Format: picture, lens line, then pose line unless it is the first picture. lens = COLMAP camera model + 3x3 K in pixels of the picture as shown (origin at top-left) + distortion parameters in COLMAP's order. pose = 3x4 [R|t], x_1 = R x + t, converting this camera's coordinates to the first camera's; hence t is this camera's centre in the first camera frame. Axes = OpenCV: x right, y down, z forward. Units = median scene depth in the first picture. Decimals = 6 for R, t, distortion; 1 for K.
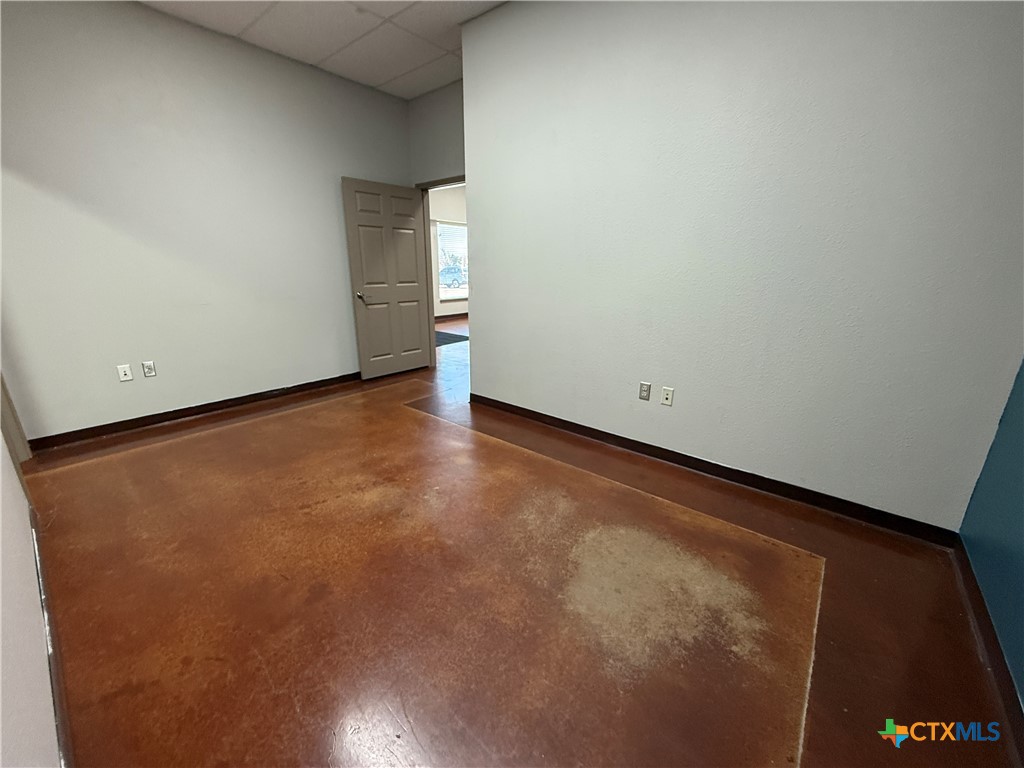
lens RADIAL K [[408.0, 0, 511.4], [0, 408.0, 389.2], [0, 0, 1]] dist [0.001539, 0.000028]
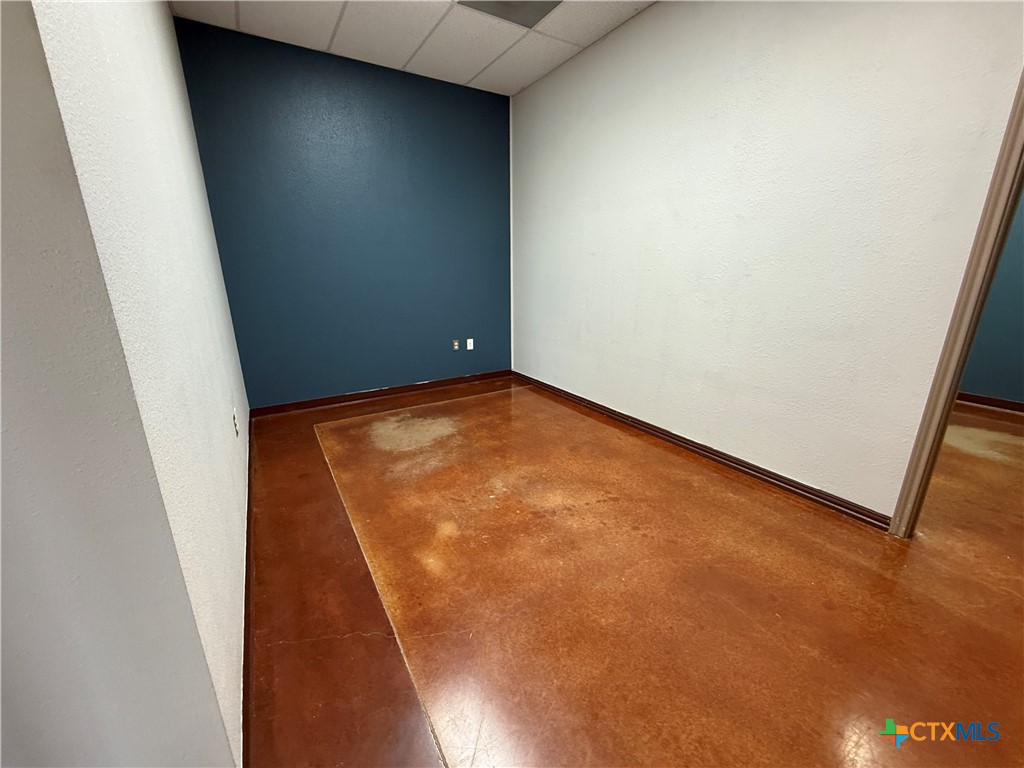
lens RADIAL K [[408.0, 0, 511.2], [0, 408.0, 380.3], [0, 0, 1]] dist [0.001539, 0.000028]
pose [[-0.947025, -0.086111, 0.309399, -0.572708], [0.095339, 0.844576, 0.526880, -0.579196], [-0.306681, 0.528467, -0.791625, 1.821133]]
